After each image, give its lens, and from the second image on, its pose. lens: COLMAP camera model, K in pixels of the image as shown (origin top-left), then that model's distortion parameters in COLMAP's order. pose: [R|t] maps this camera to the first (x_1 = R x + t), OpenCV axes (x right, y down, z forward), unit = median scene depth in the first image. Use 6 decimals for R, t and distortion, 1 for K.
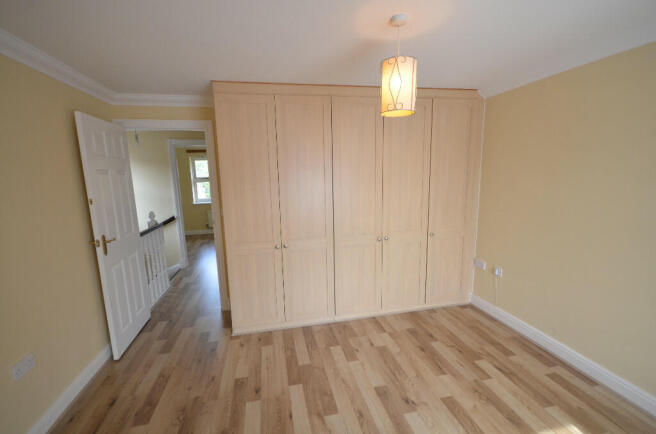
lens RADIAL K [[291.7, 0, 321.7], [0, 291.7, 218.2], [0, 0, 1]] dist [0.000393, -0.000034]
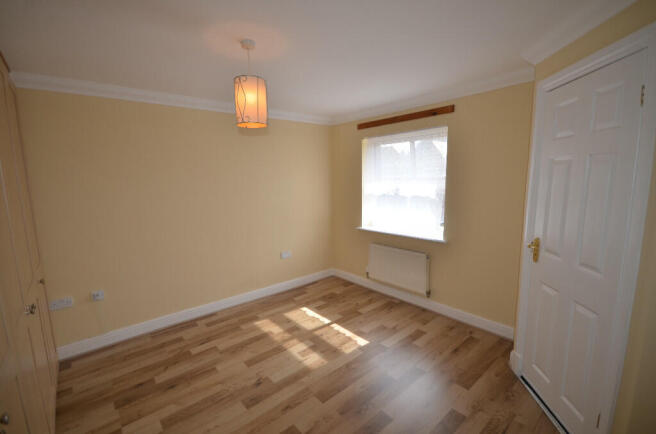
lens RADIAL K [[291.7, 0, 321.7], [0, 291.7, 218.2], [0, 0, 1]] dist [0.000393, -0.000034]
pose [[-0.482358, -0.092309, 0.871097, -0.640477], [0.161683, 0.967964, 0.192104, -0.145066], [-0.860923, 0.233505, -0.451980, 0.983662]]
